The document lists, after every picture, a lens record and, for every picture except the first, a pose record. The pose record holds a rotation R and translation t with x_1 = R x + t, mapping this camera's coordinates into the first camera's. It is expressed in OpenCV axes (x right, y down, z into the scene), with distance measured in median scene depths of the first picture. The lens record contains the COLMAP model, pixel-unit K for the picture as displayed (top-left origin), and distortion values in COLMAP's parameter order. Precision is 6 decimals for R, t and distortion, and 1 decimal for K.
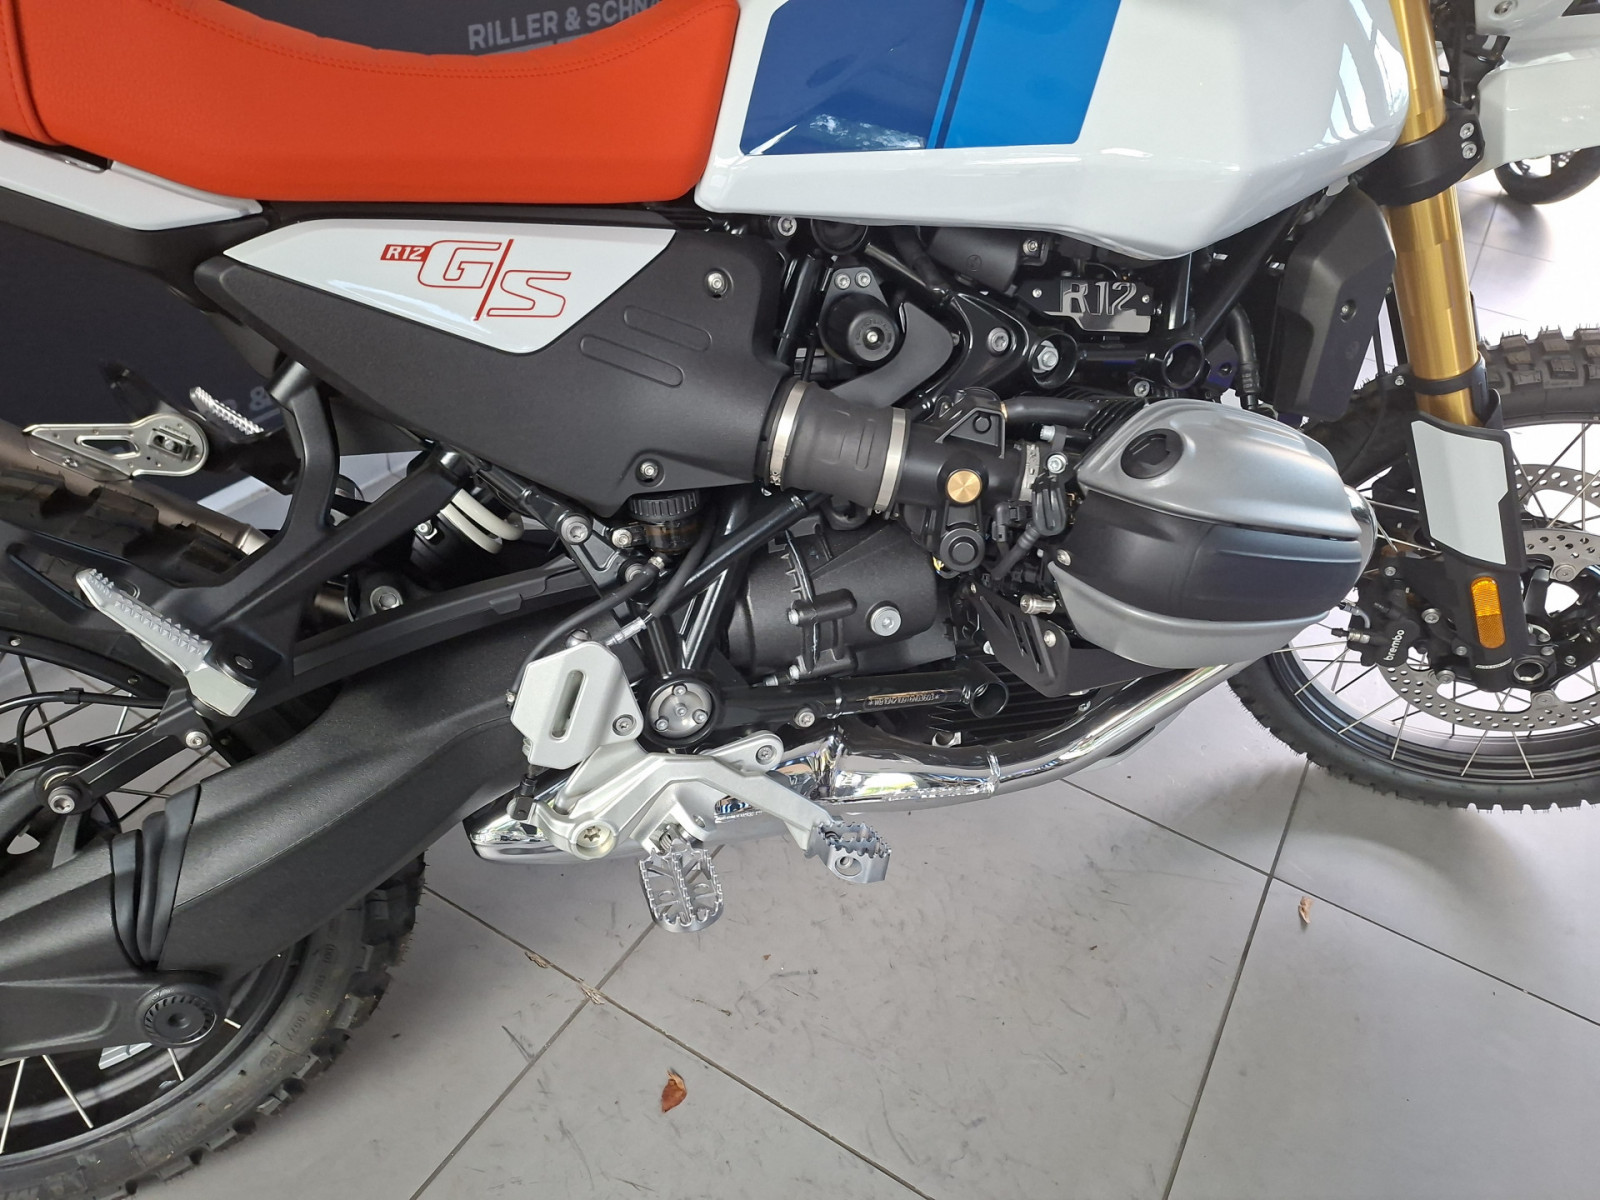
lens RADIAL K [[1079.7, 0, 800.0], [0, 1079.7, 600.0], [0, 0, 1]] dist [0.069100, -0.083855]
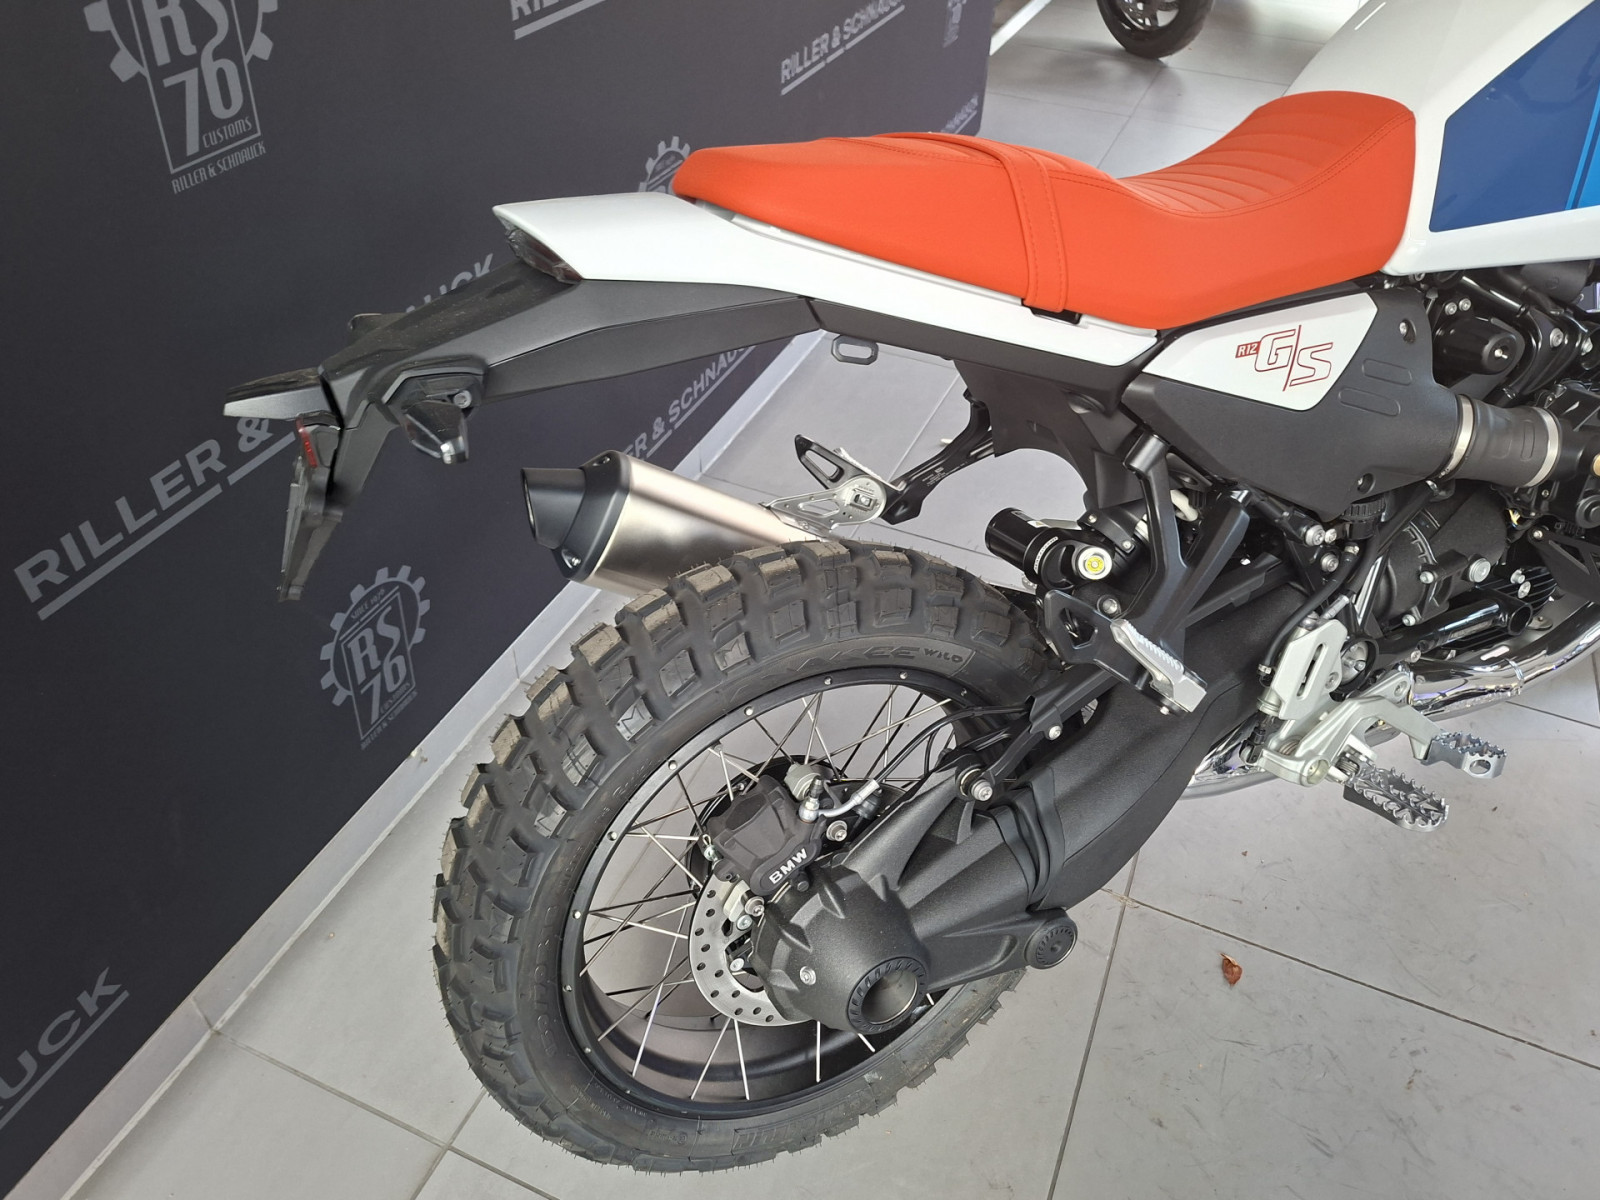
lens RADIAL K [[1078.6, 0, 800.1], [0, 1078.6, 555.2], [0, 0, 1]] dist [-0.007089, -0.001649]
pose [[0.991703, -0.126824, 0.020975, -0.845655], [0.126088, 0.991459, 0.033332, -0.161531], [-0.025024, -0.030411, 0.999224, -0.261013]]
